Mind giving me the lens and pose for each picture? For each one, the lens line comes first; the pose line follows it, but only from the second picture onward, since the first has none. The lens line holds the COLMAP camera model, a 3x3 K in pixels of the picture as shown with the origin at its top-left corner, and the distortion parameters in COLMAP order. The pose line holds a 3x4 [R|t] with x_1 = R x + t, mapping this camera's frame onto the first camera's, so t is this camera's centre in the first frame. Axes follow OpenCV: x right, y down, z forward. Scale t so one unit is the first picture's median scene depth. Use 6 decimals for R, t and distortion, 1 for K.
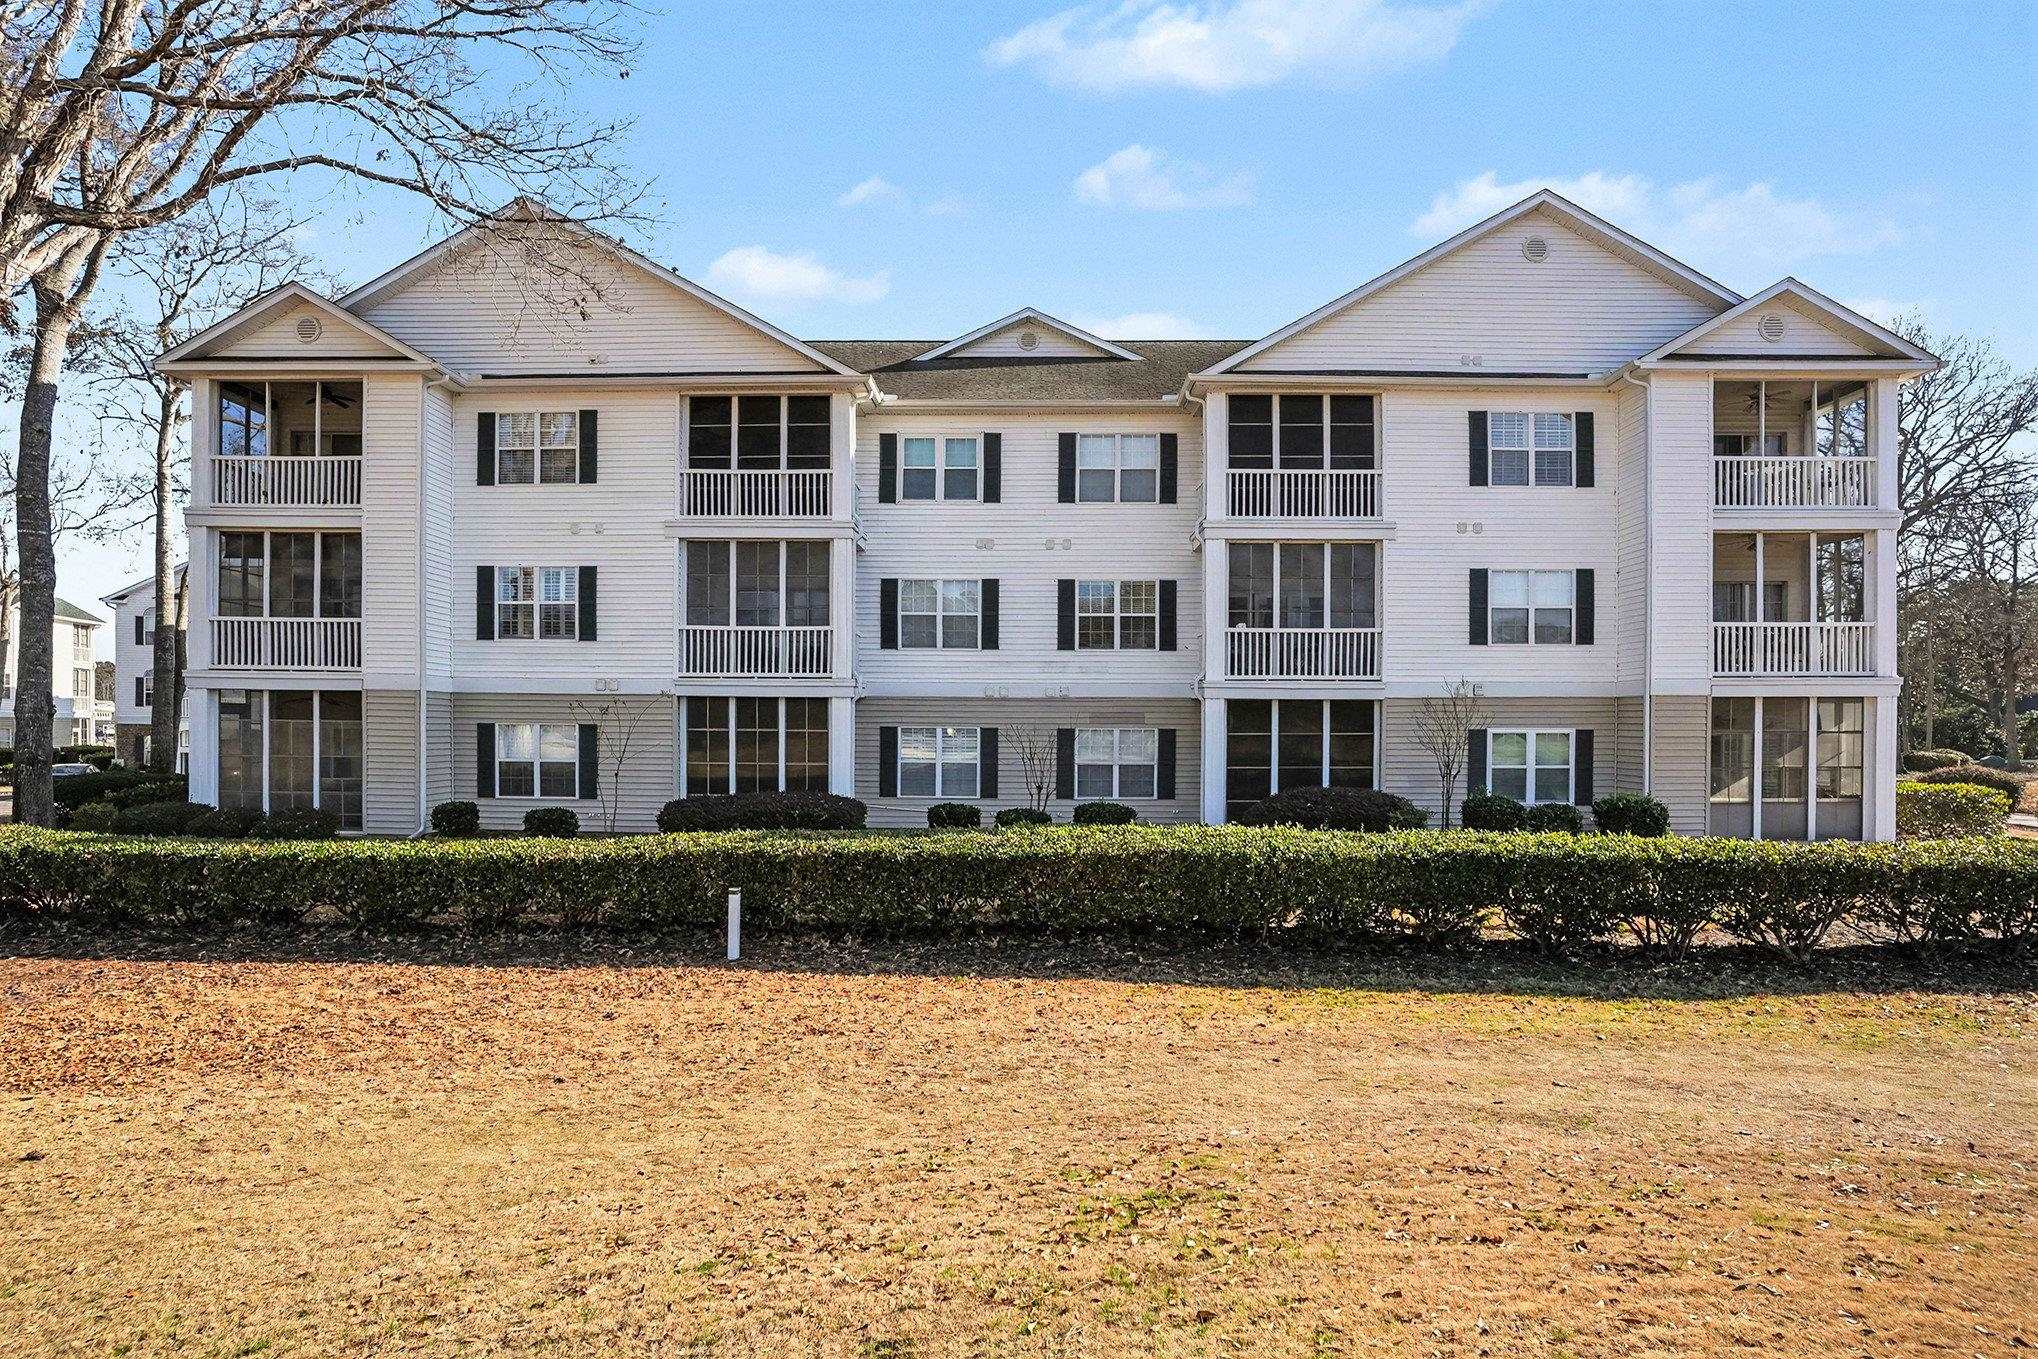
lens RADIAL K [[1080.9, 0, 1019.0], [0, 1080.9, 679.5], [0, 0, 1]] dist [-0.037780, -0.000276]
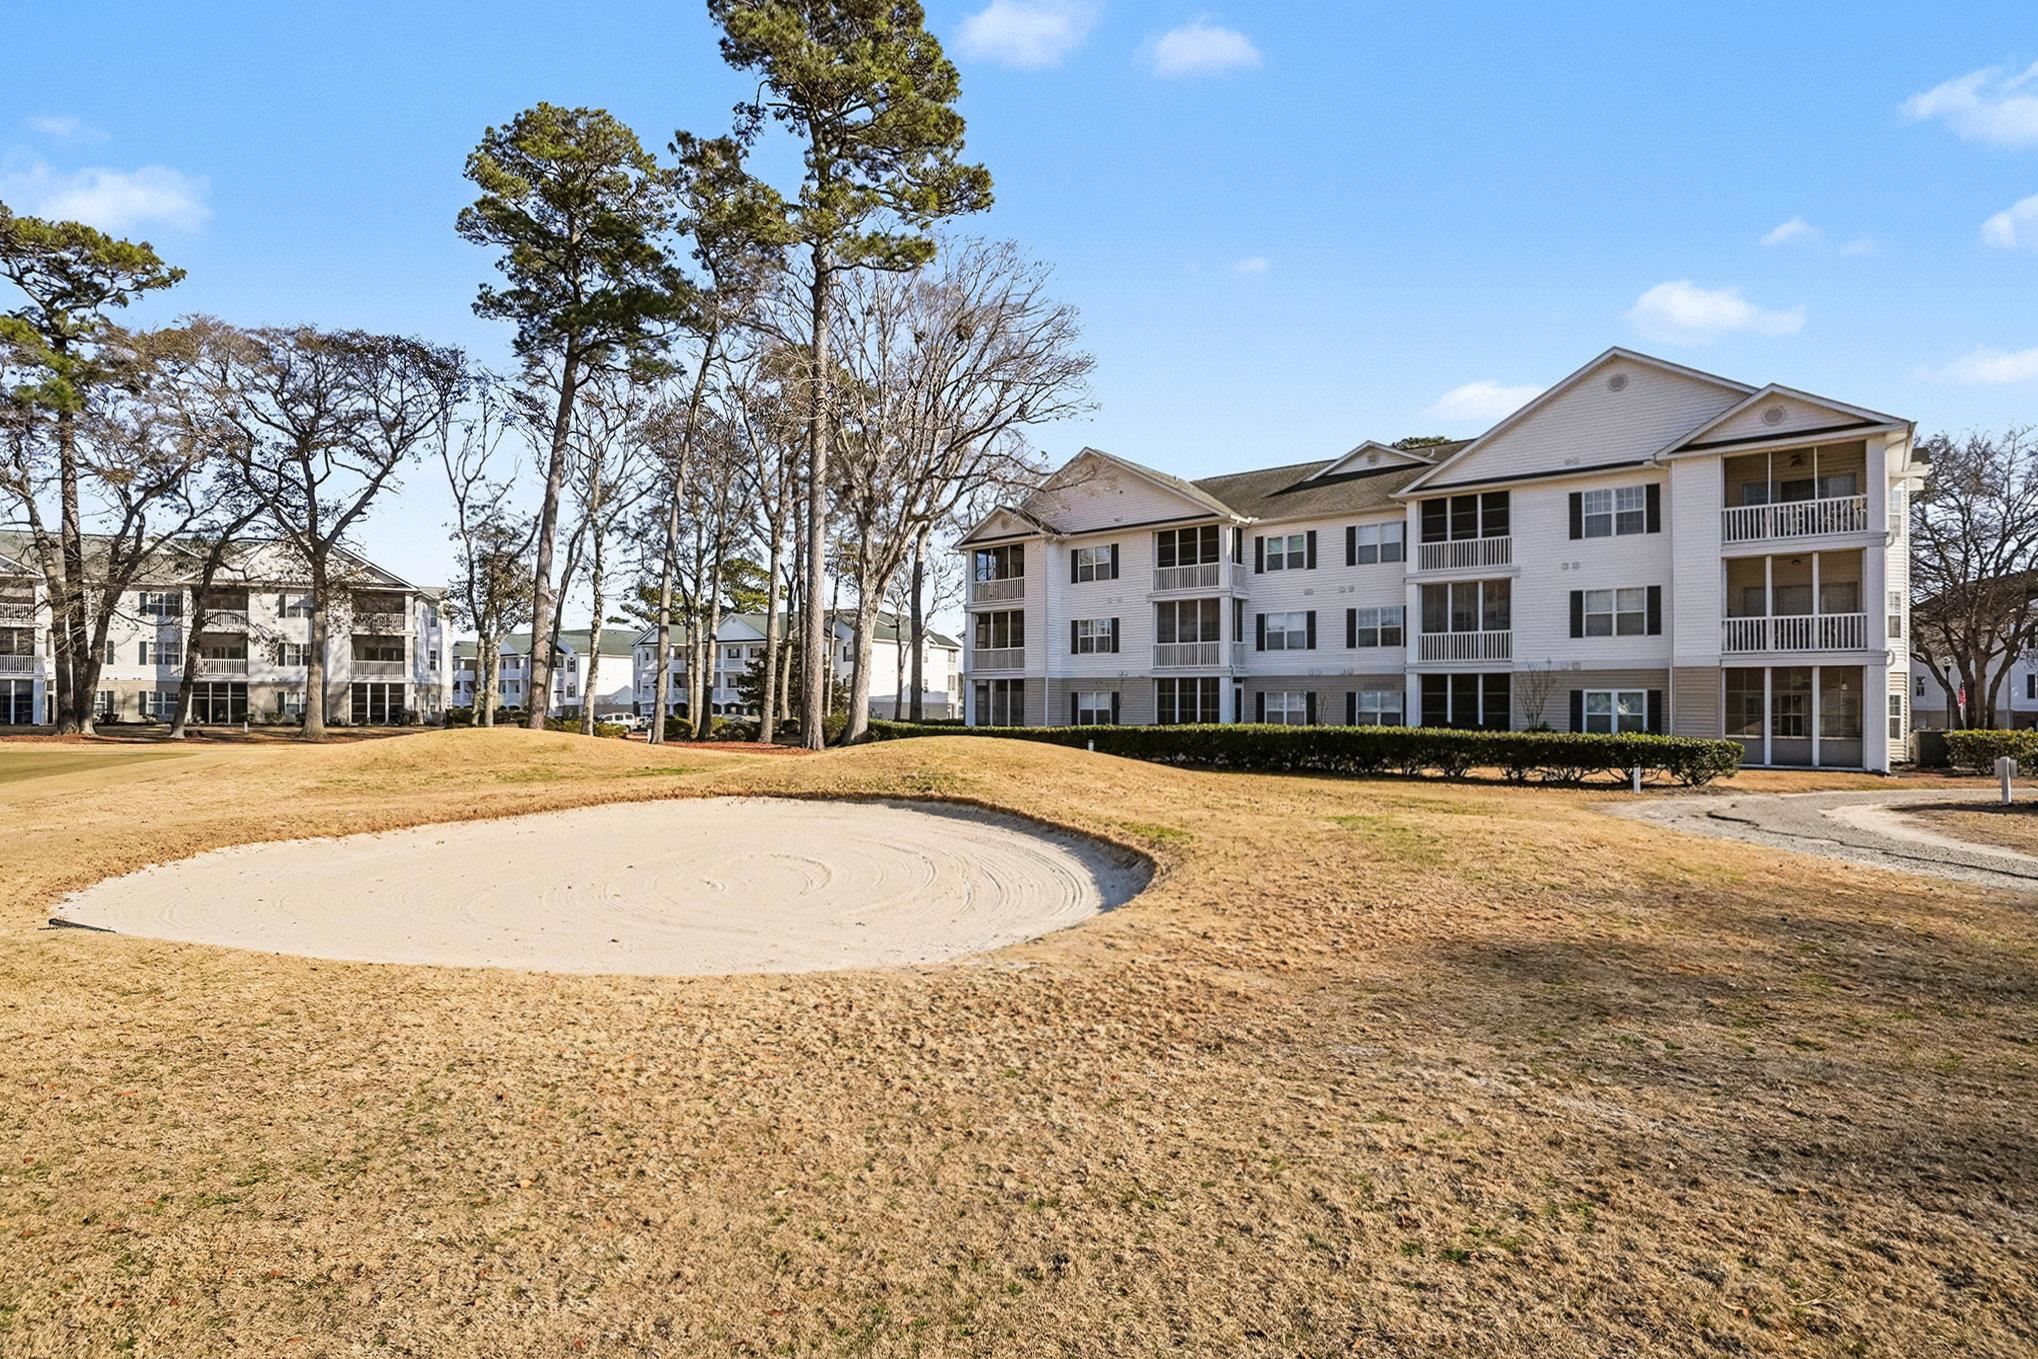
lens RADIAL K [[1028.2, 0, 1019.0], [0, 1028.2, 679.5], [0, 0, 1]] dist [-0.118308, -0.000036]
pose [[0.779095, -0.017339, -0.626666, 0.707988], [0.018370, 0.999820, -0.004825, 0.022675], [0.626636, -0.007753, 0.779273, -0.692220]]
